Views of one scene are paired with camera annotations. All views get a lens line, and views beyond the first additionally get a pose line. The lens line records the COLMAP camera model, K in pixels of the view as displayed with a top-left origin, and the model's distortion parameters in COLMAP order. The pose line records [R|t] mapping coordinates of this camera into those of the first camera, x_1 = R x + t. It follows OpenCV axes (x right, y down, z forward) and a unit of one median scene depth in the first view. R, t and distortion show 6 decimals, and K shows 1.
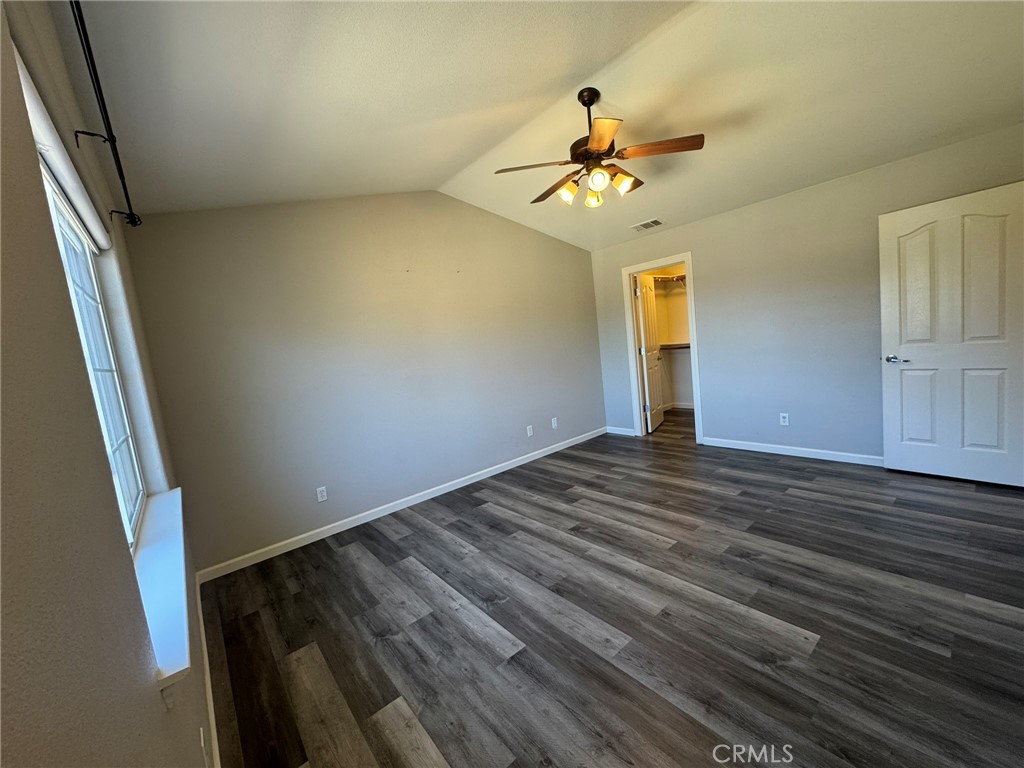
lens RADIAL K [[405.8, 0, 512.0], [0, 405.8, 384.0], [0, 0, 1]] dist [-0.003585, 0.000134]
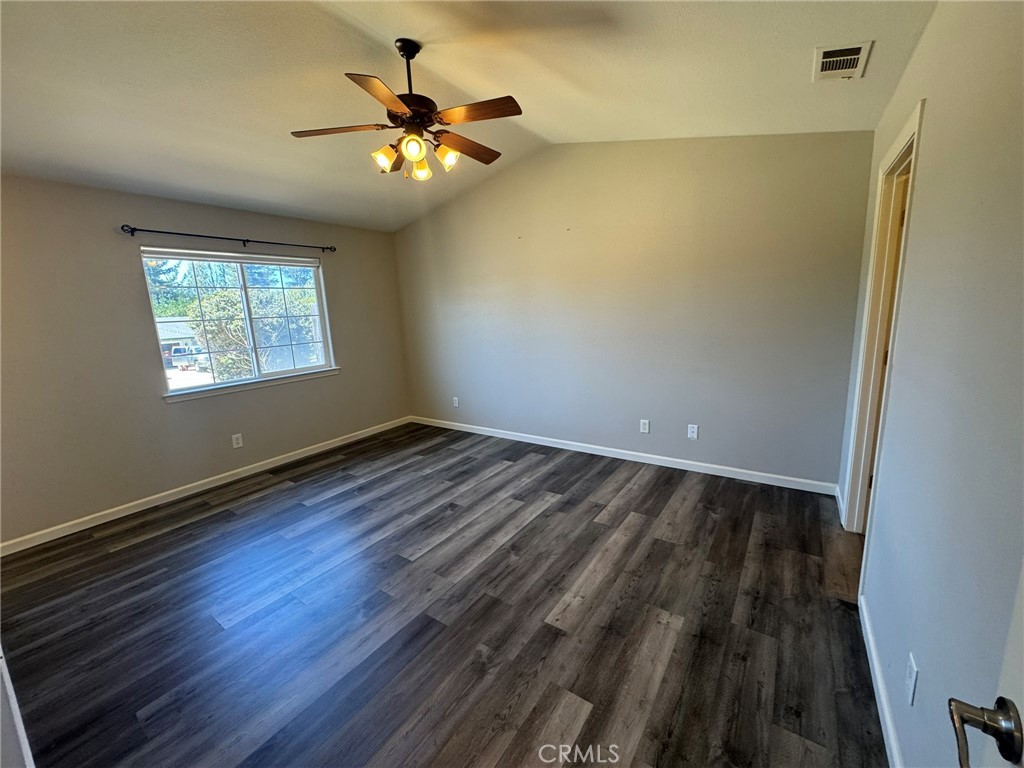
lens RADIAL K [[405.8, 0, 512.0], [0, 405.8, 384.0], [0, 0, 1]] dist [-0.003585, 0.000134]
pose [[0.274144, 0.274094, -0.921801, 0.986694], [-0.088785, 0.961643, 0.259537, -0.209842], [0.957582, 0.010692, 0.287964, 0.772684]]
